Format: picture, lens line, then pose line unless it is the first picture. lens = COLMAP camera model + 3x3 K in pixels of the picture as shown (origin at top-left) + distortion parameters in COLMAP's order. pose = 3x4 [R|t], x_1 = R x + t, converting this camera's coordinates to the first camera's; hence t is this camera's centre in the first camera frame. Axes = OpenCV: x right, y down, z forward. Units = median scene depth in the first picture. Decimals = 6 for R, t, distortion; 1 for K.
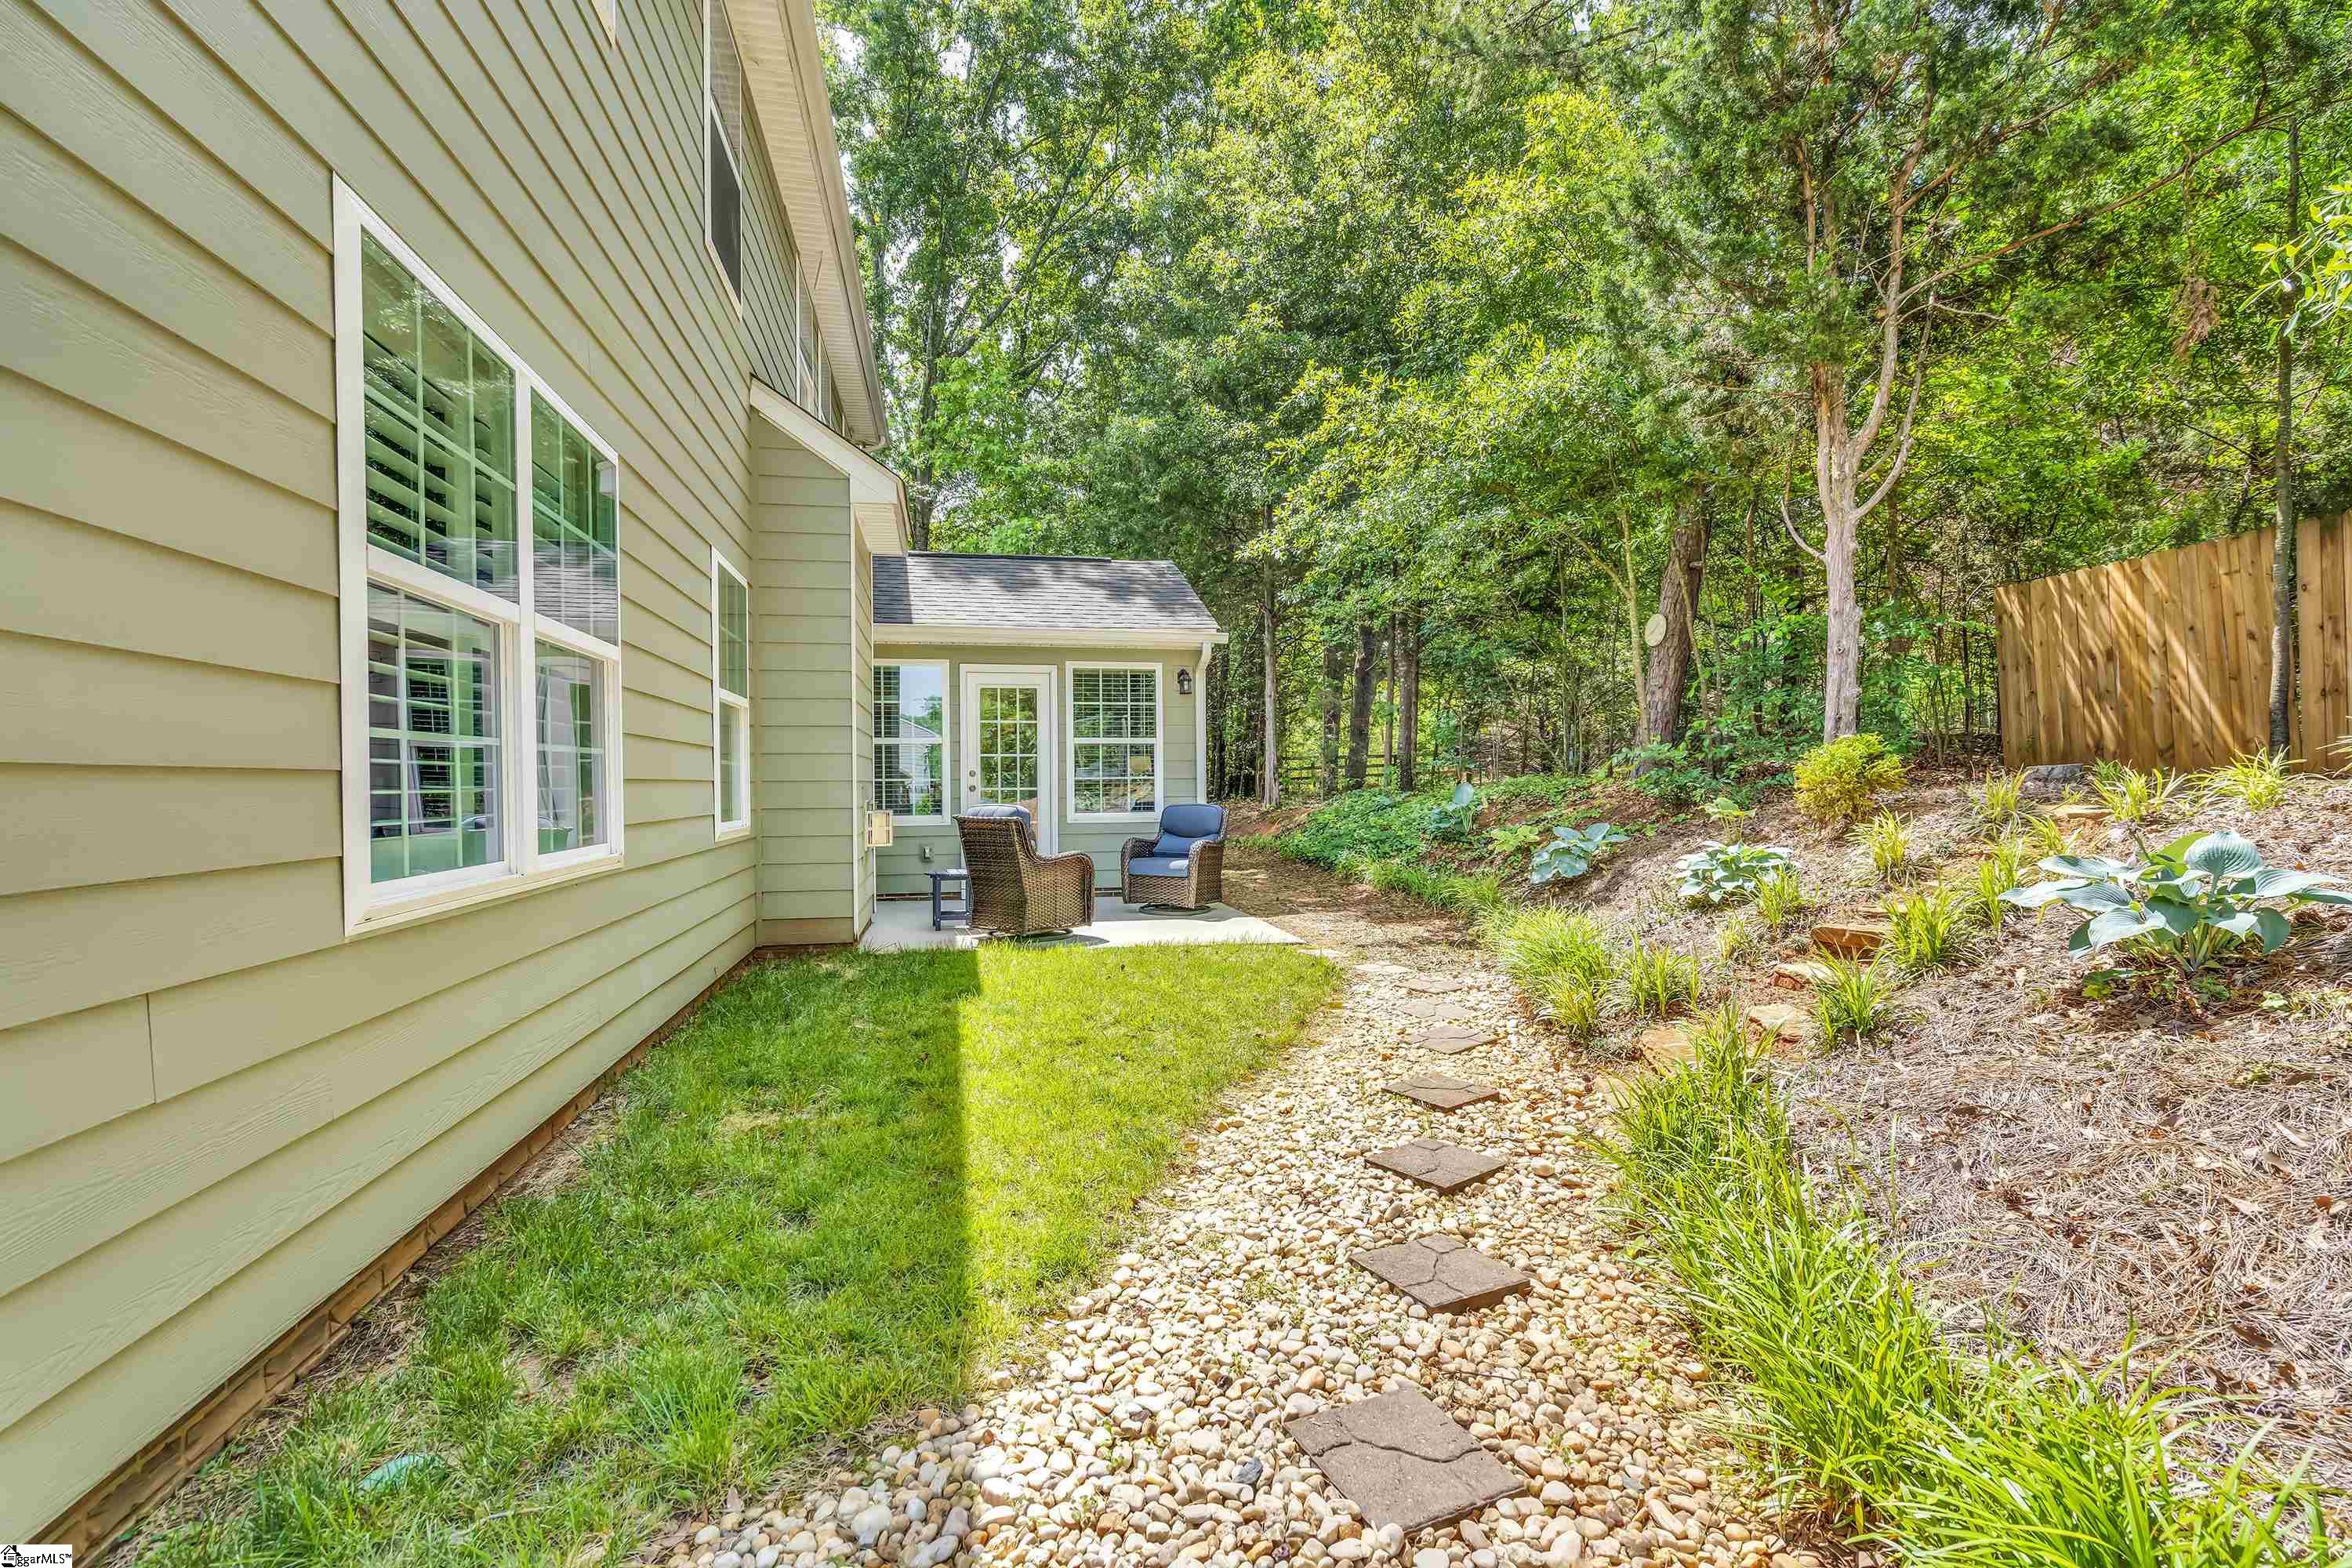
lens RADIAL K [[1057.8, 0, 1165.1], [0, 1057.8, 780.2], [0, 0, 1]] dist [-0.001857, -0.000138]
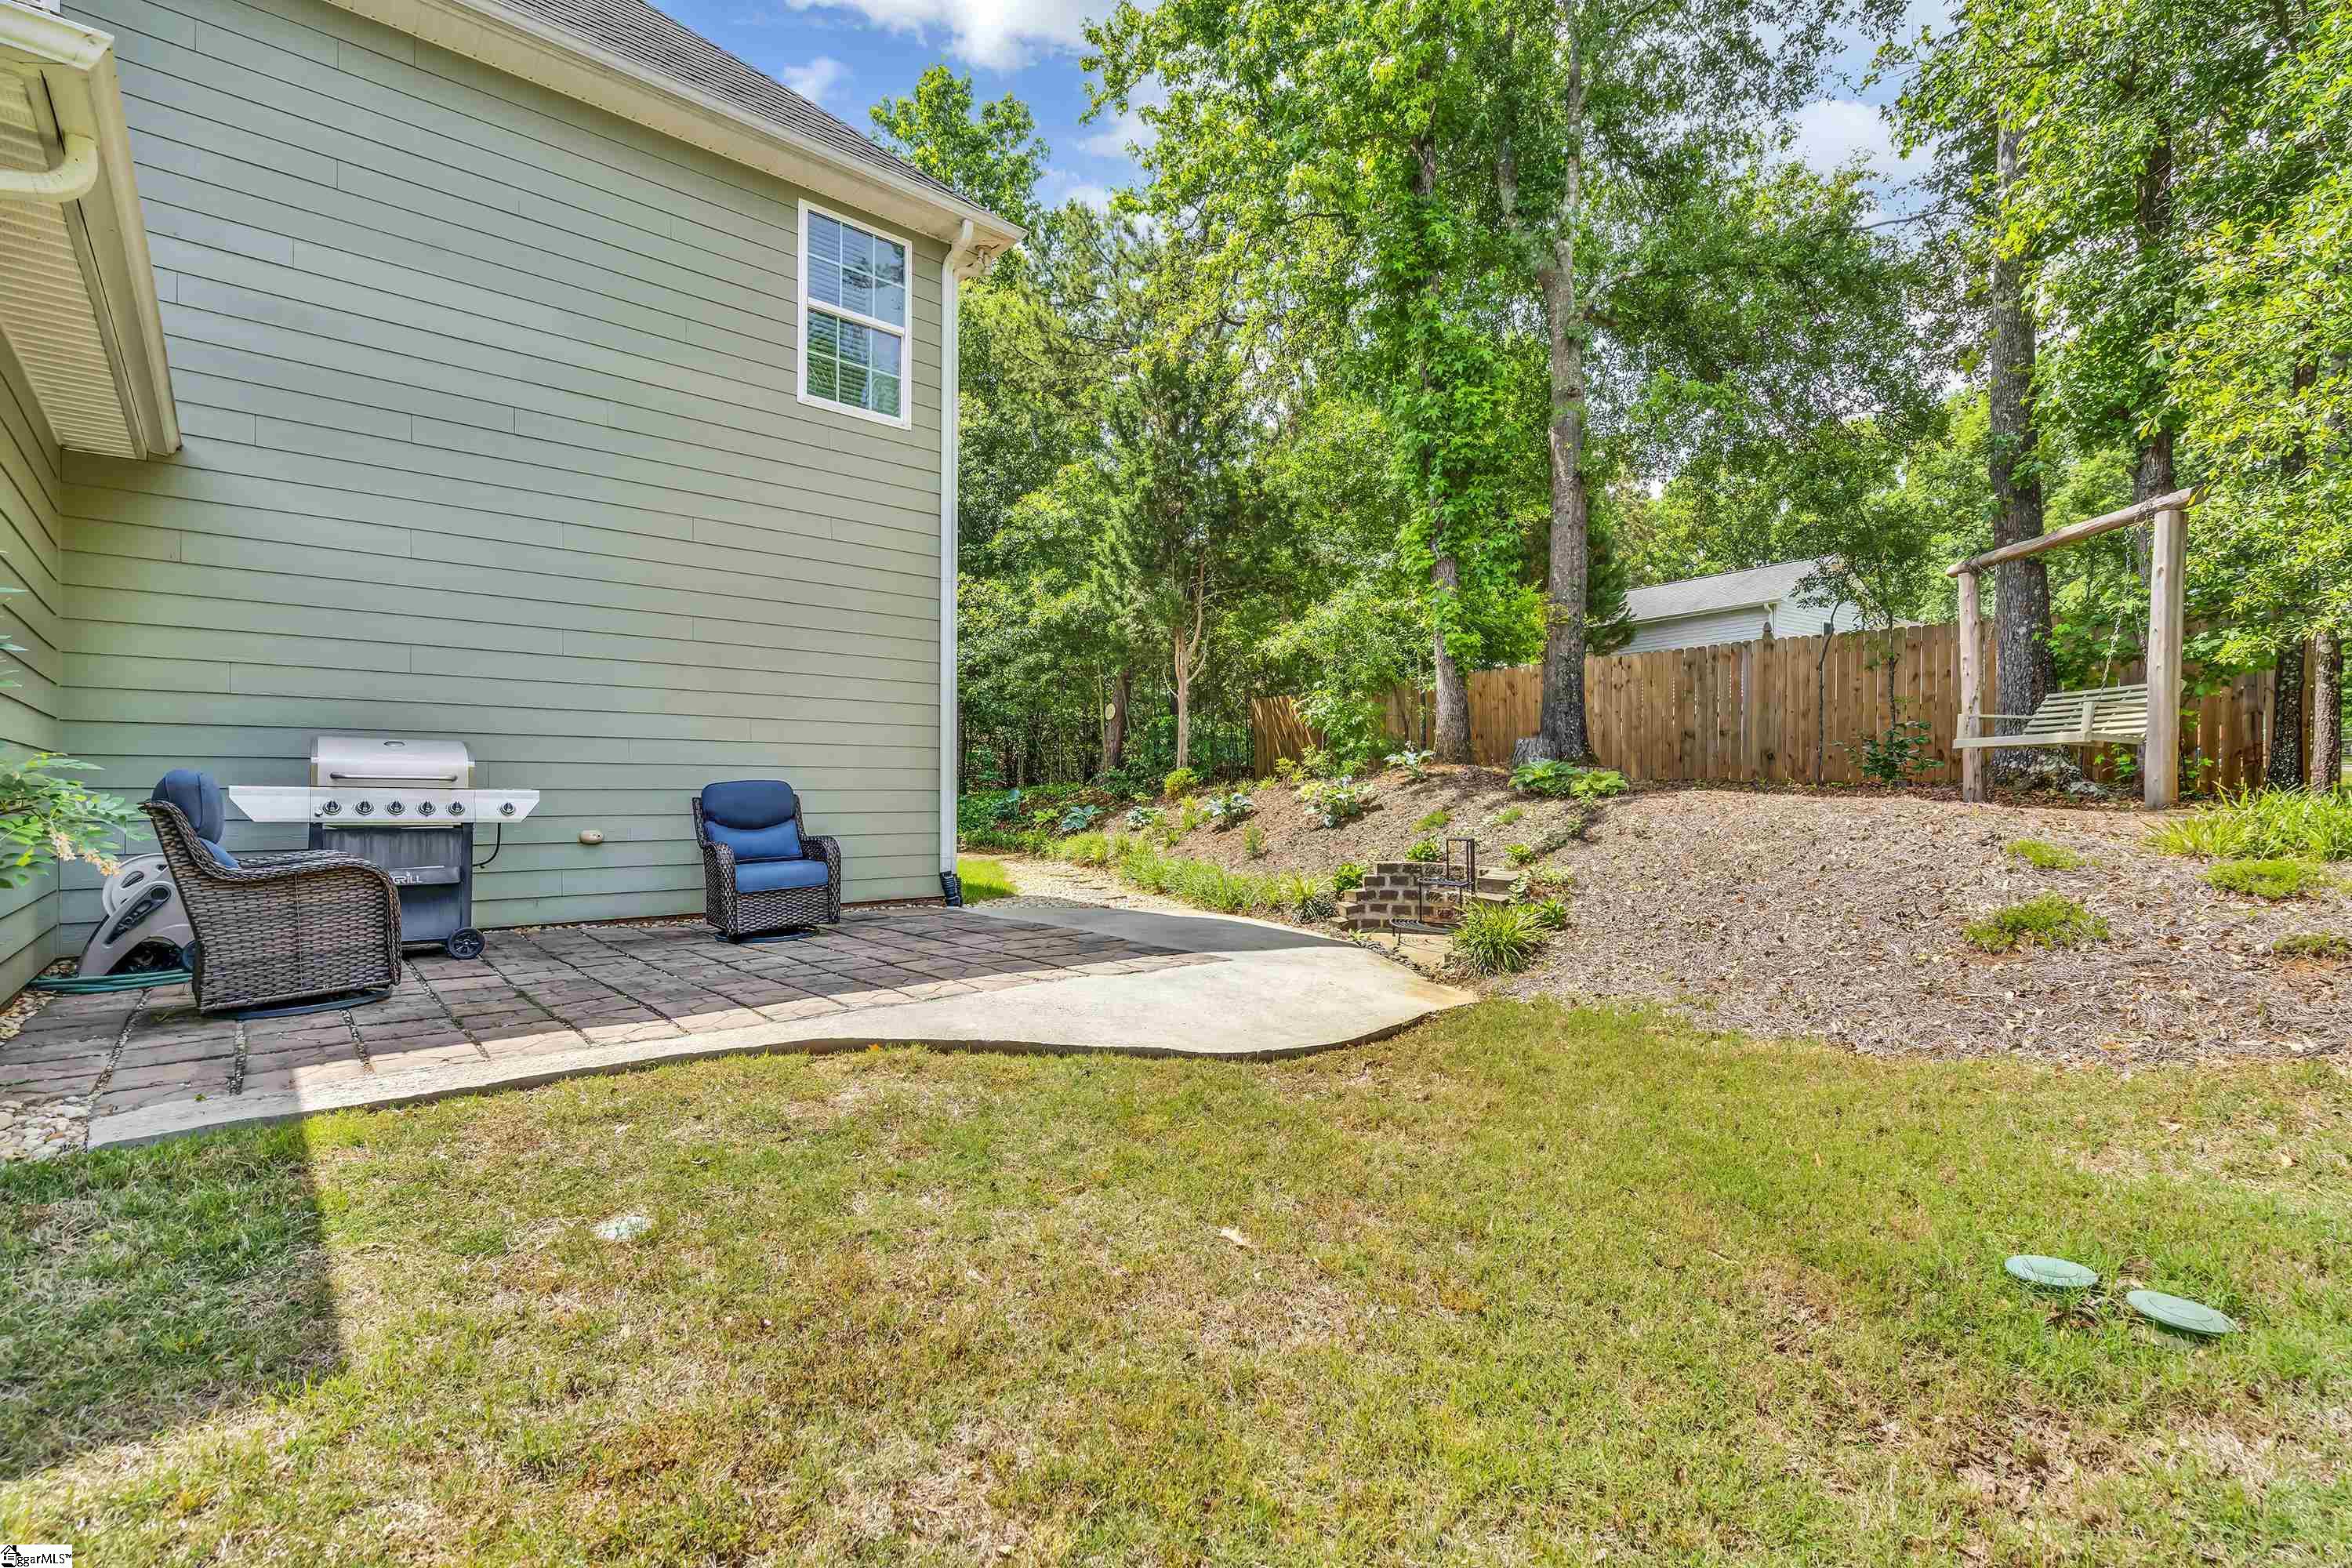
lens RADIAL K [[1057.8, 0, 1165.1], [0, 1057.8, 780.2], [0, 0, 1]] dist [-0.001857, -0.000138]
pose [[0.870847, 0.013645, 0.491366, -0.614857], [-0.006049, 0.999836, -0.017044, 0.029446], [-0.491518, 0.011870, 0.870787, -1.136926]]
